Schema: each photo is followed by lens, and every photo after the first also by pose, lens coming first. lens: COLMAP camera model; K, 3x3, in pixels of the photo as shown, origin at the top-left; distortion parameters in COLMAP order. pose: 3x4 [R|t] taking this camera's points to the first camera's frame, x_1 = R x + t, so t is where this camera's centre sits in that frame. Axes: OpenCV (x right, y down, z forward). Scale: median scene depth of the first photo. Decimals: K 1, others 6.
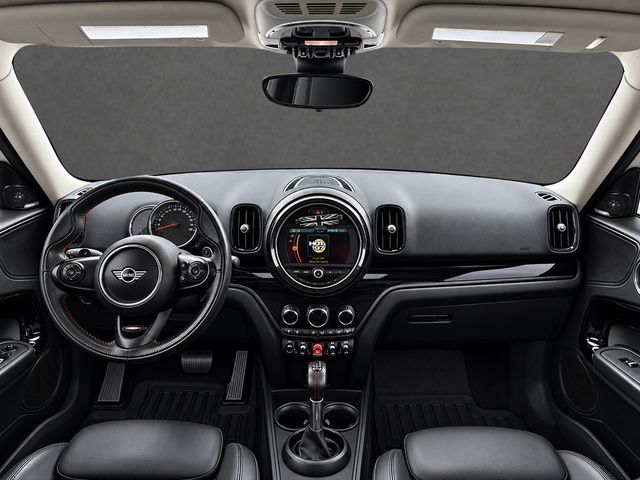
lens RADIAL K [[451.6, 0, 320.7], [0, 451.6, 239.6], [0, 0, 1]] dist [0.002975, -0.002567]
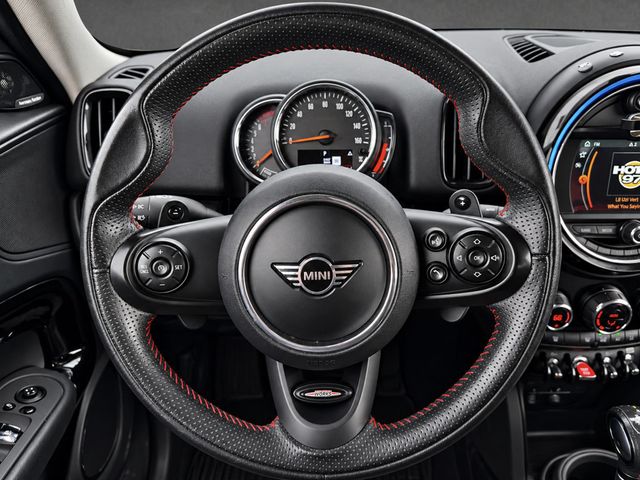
lens RADIAL K [[451.6, 0, 320.7], [0, 451.6, 239.6], [0, 0, 1]] dist [0.002975, -0.002567]
pose [[0.999757, -0.022048, 0.000522, -0.350572], [0.021492, 0.979305, 0.201247, -0.023317], [-0.004948, -0.201187, 0.979540, 0.525449]]
